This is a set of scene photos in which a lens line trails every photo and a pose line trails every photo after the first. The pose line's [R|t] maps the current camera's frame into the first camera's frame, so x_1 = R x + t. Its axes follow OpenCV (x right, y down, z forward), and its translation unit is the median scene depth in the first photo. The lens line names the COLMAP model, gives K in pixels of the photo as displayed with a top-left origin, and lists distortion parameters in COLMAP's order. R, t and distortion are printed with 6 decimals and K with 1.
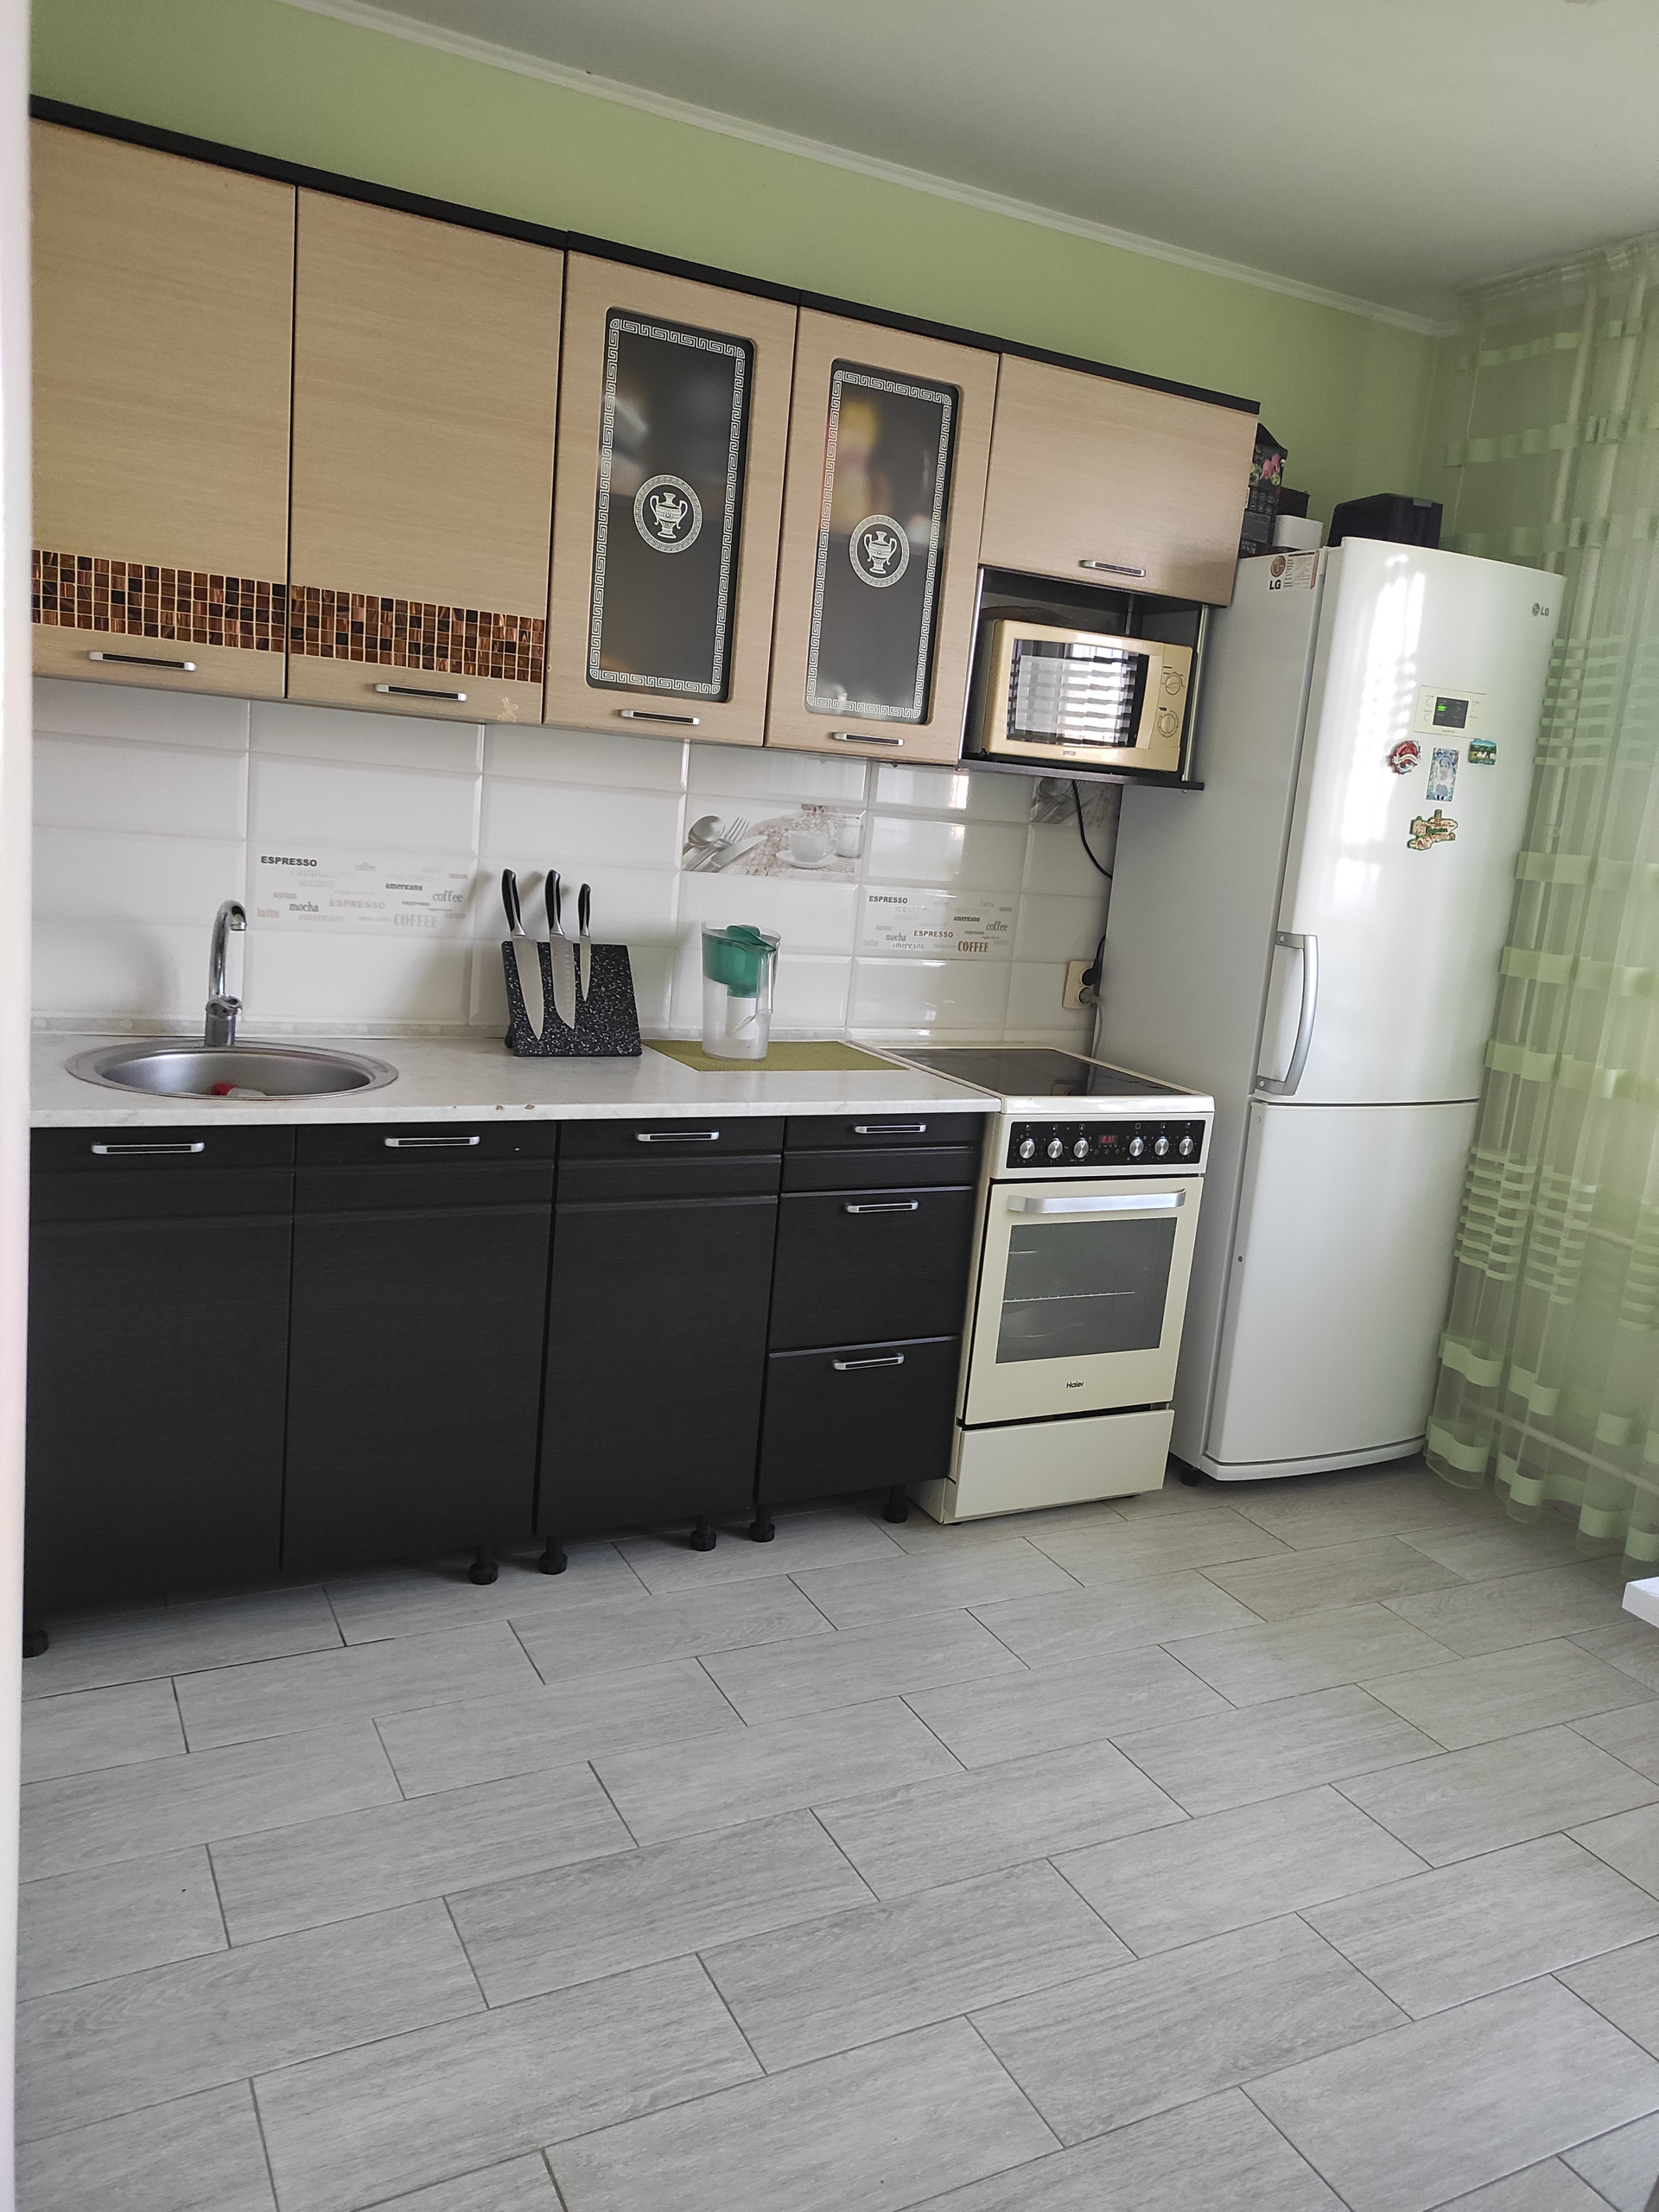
lens RADIAL K [[1659.3, 0, 822.8], [0, 1659.3, 1107.8], [0, 0, 1]] dist [0.036267, -0.026548]
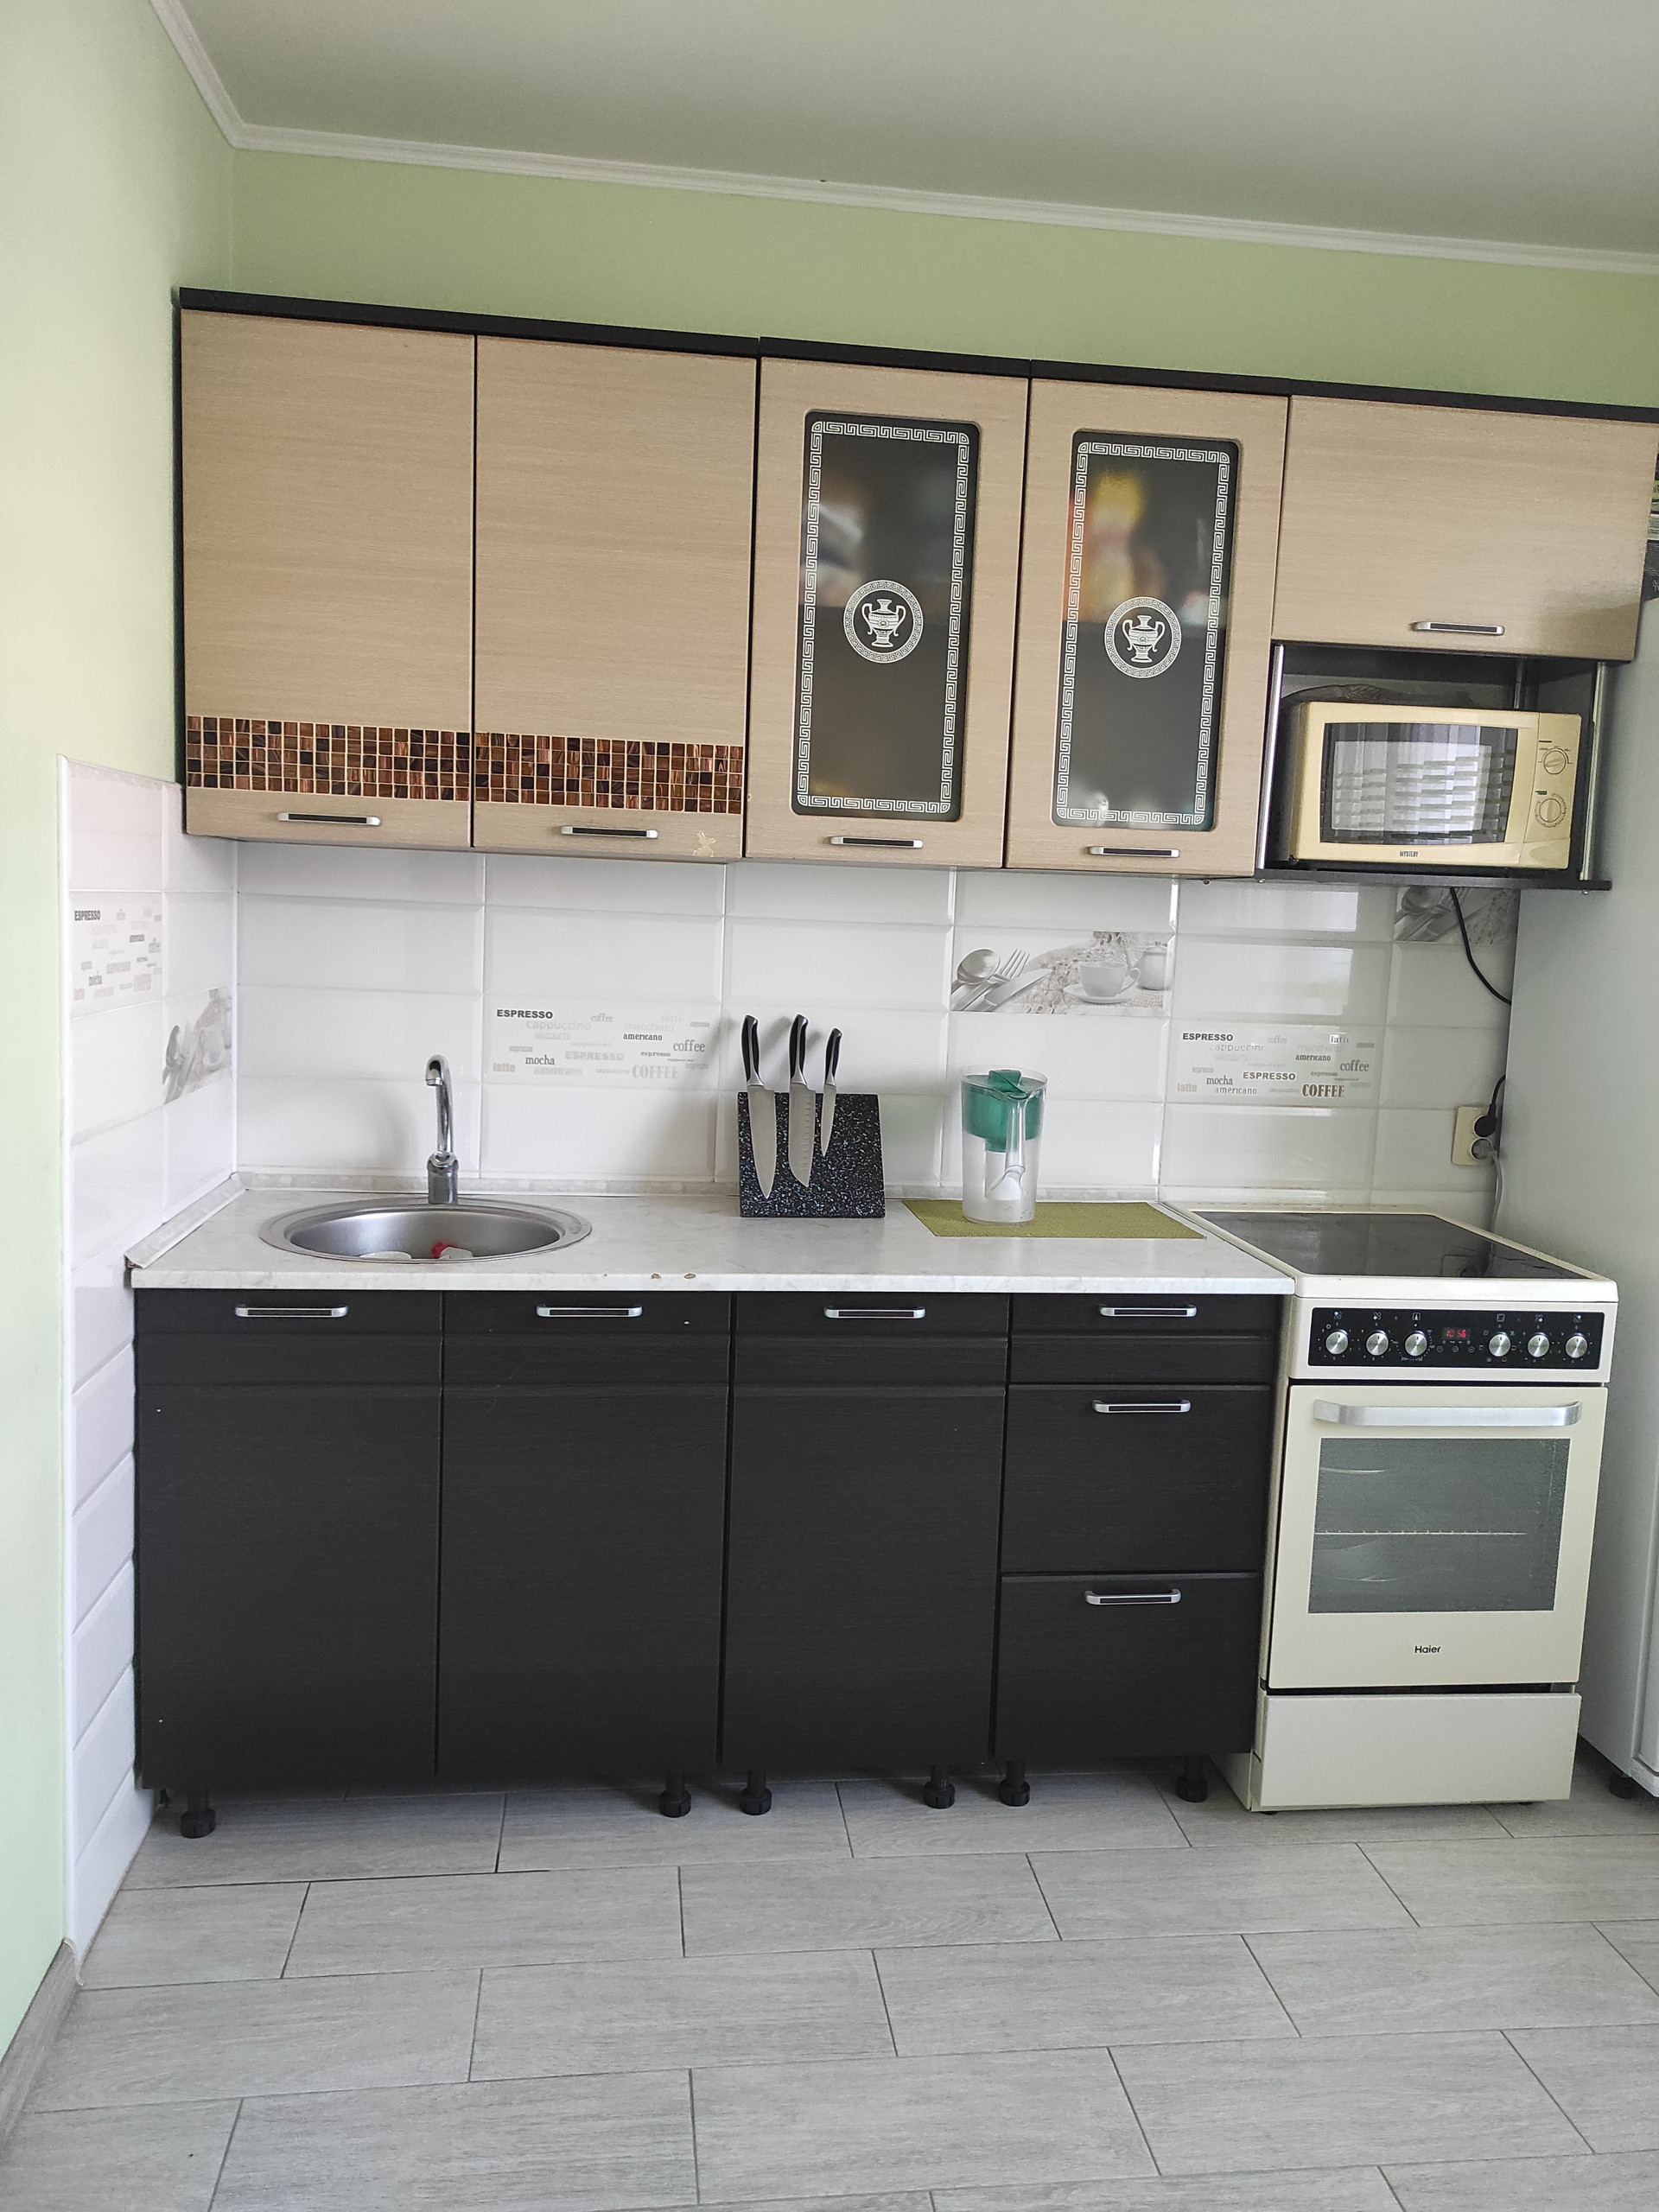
lens RADIAL K [[1659.3, 0, 830.7], [0, 1659.3, 1095.8], [0, 0, 1]] dist [0.036267, -0.026548]
pose [[0.936207, -0.011680, -0.351256, 0.183124], [-0.021857, 0.995578, -0.091361, -0.015278], [0.350770, 0.093210, 0.931811, 0.160595]]
